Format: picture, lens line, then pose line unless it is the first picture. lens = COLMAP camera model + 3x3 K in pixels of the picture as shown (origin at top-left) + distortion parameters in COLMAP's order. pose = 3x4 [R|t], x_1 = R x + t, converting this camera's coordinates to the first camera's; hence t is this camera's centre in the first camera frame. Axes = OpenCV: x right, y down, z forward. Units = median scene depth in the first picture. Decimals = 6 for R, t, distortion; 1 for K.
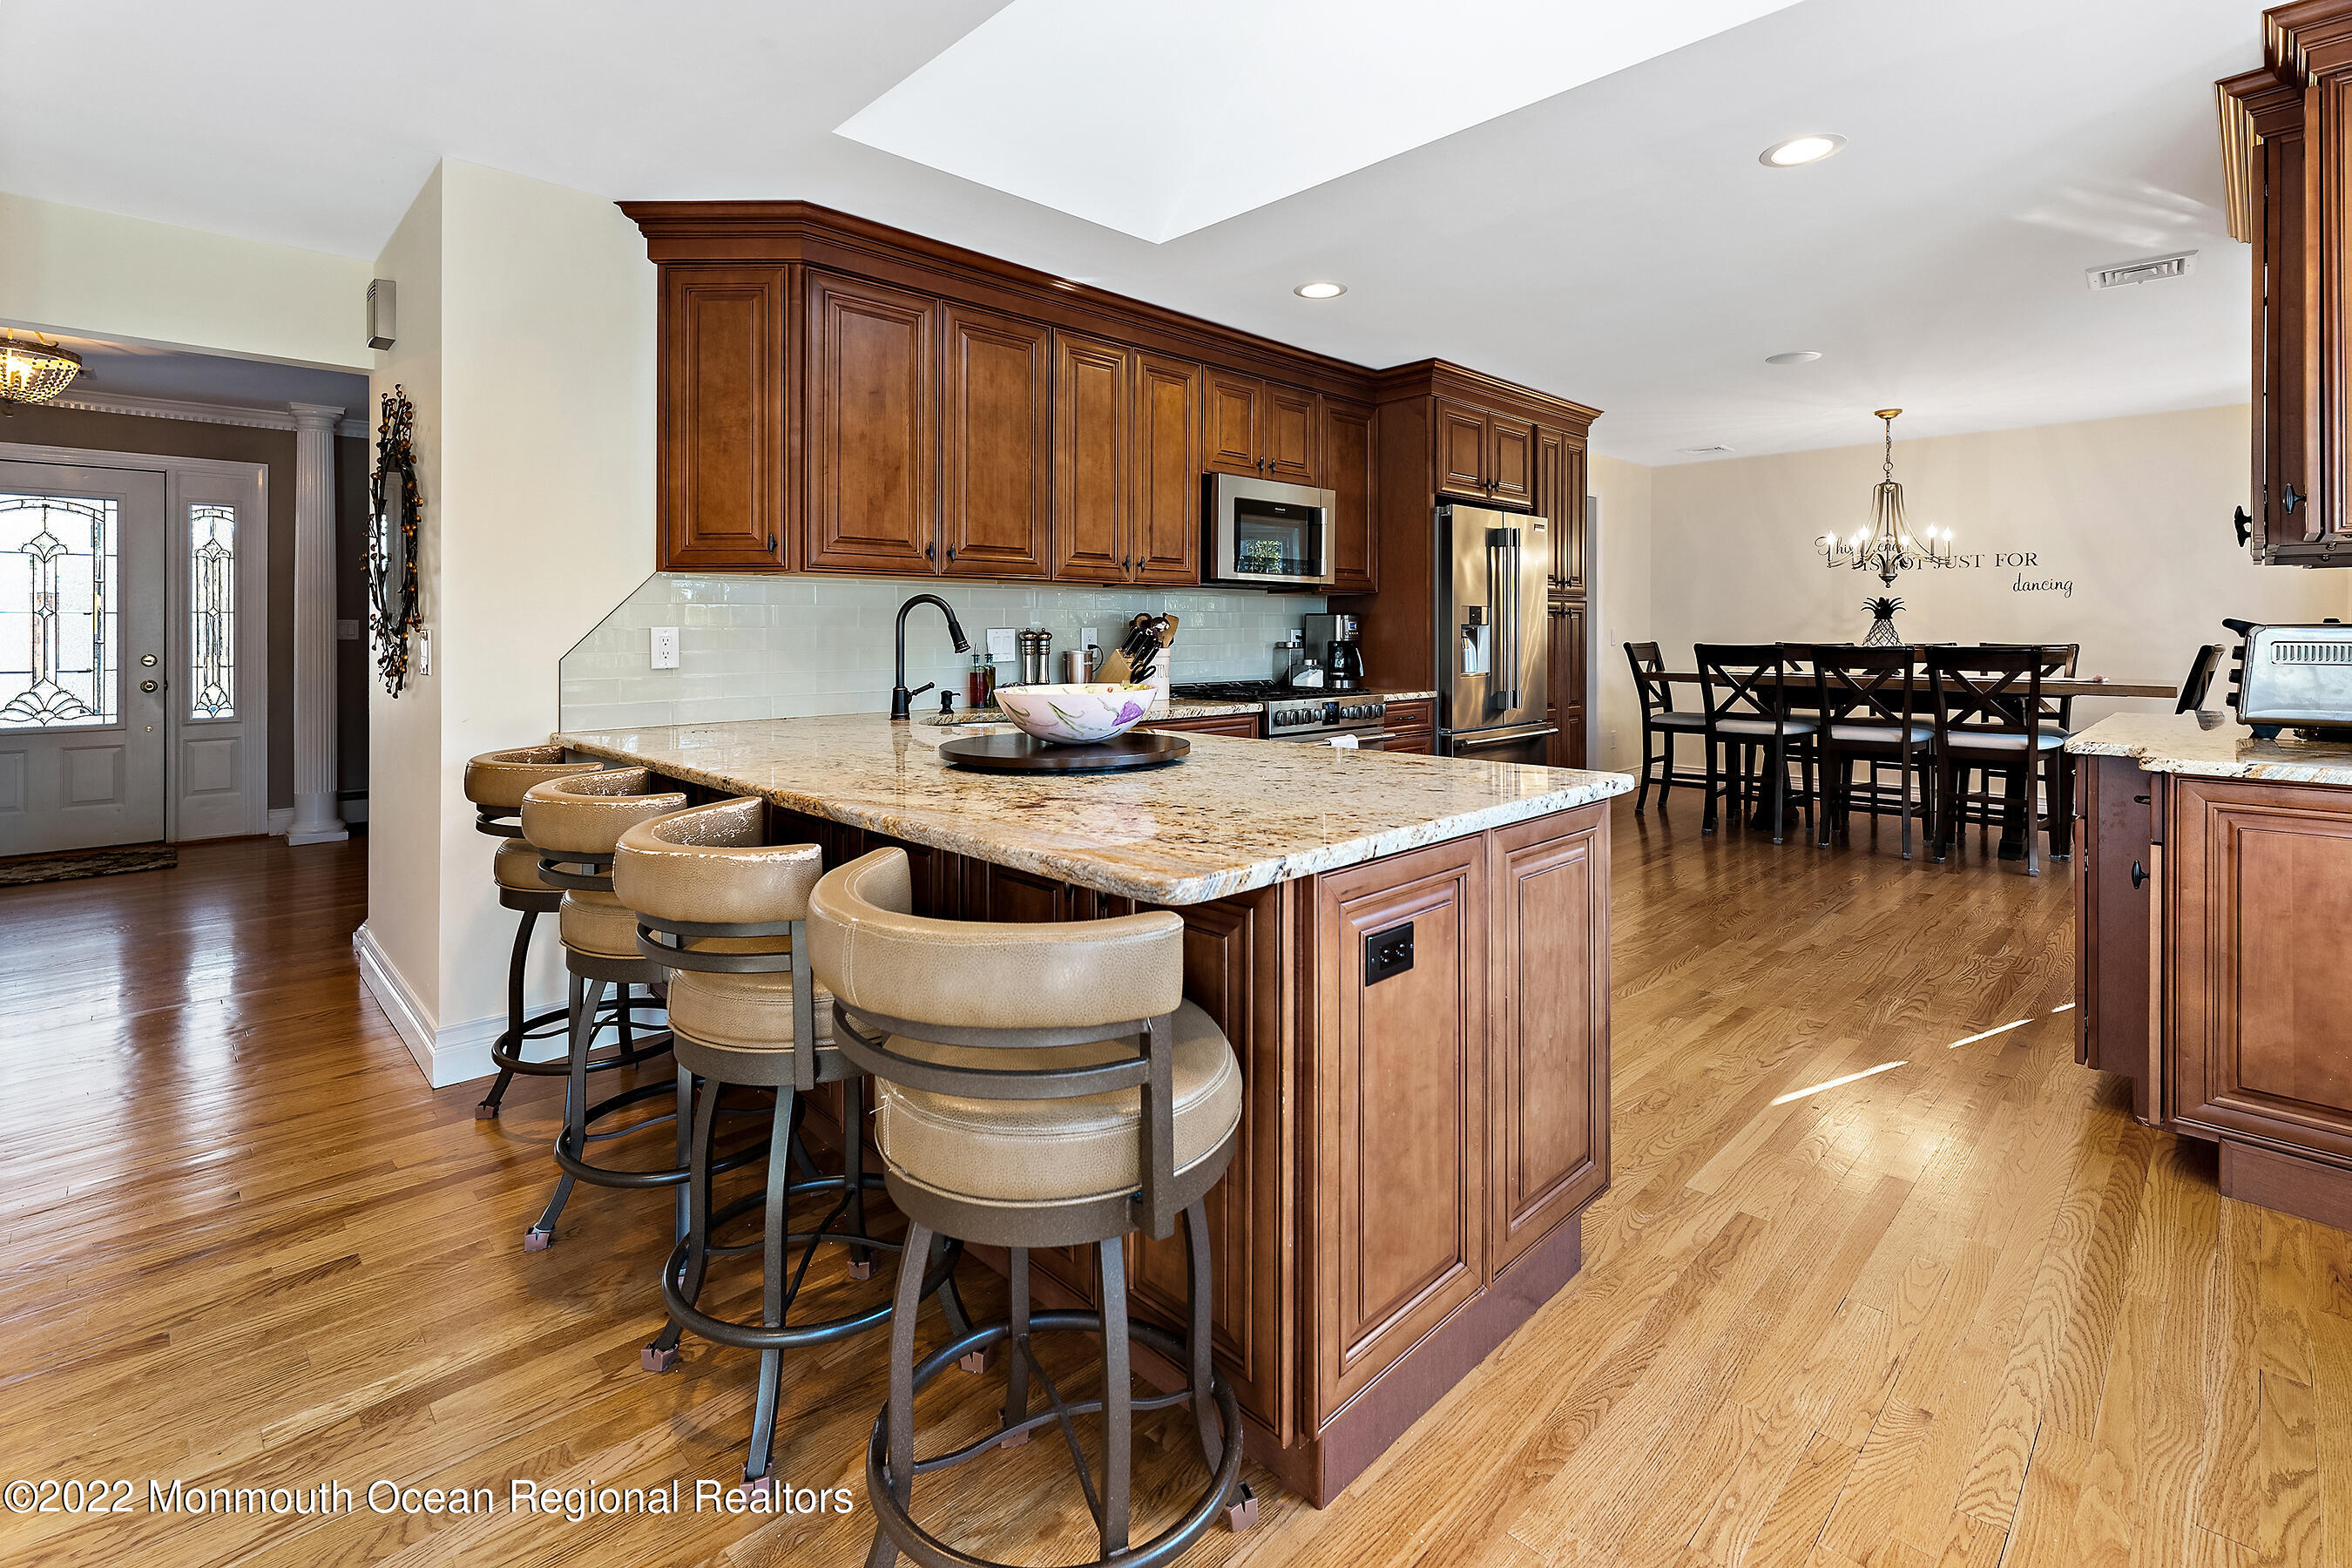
lens RADIAL K [[1077.3, 0, 1177.4], [0, 1077.3, 619.6], [0, 0, 1]] dist [-0.004586, -0.000847]
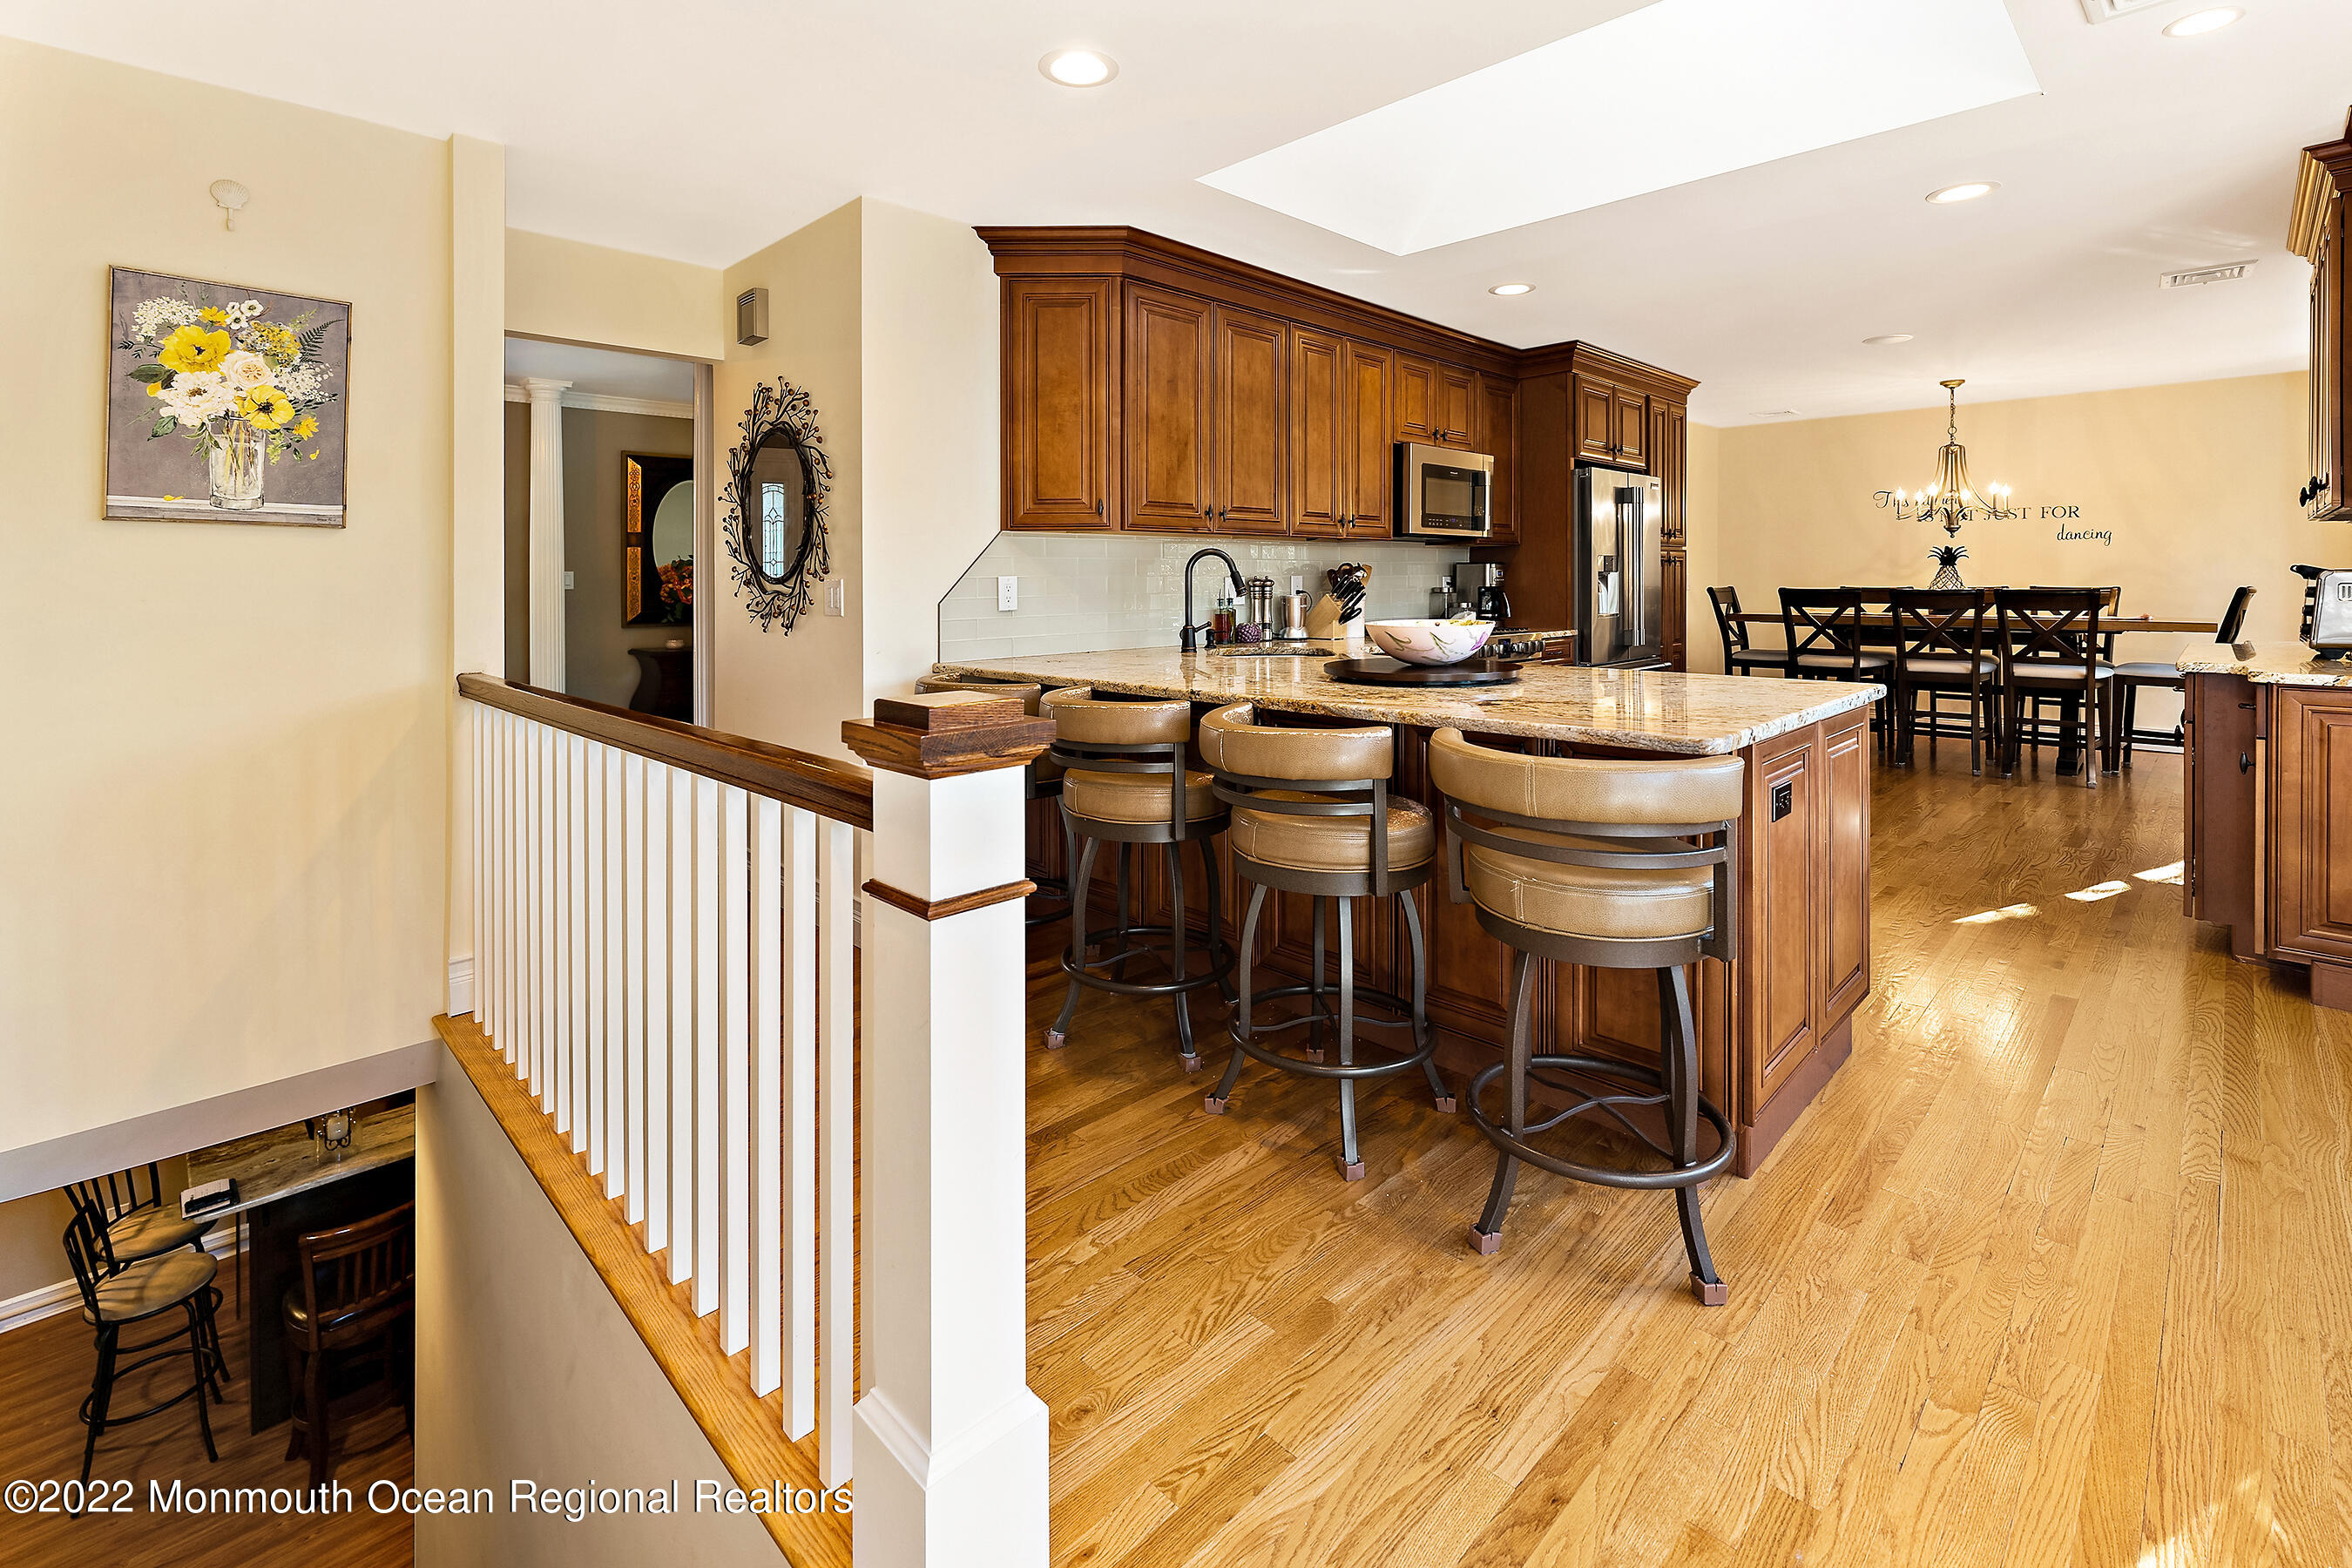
lens RADIAL K [[1054.0, 0, 1175.0], [0, 1054.0, 572.1], [0, 0, 1]] dist [-0.010084, 0.000558]
pose [[0.999993, -0.003693, -0.000109, -0.262326], [0.003694, 0.999983, 0.004497, -0.002225], [0.000093, -0.004497, 0.999990, -0.171903]]
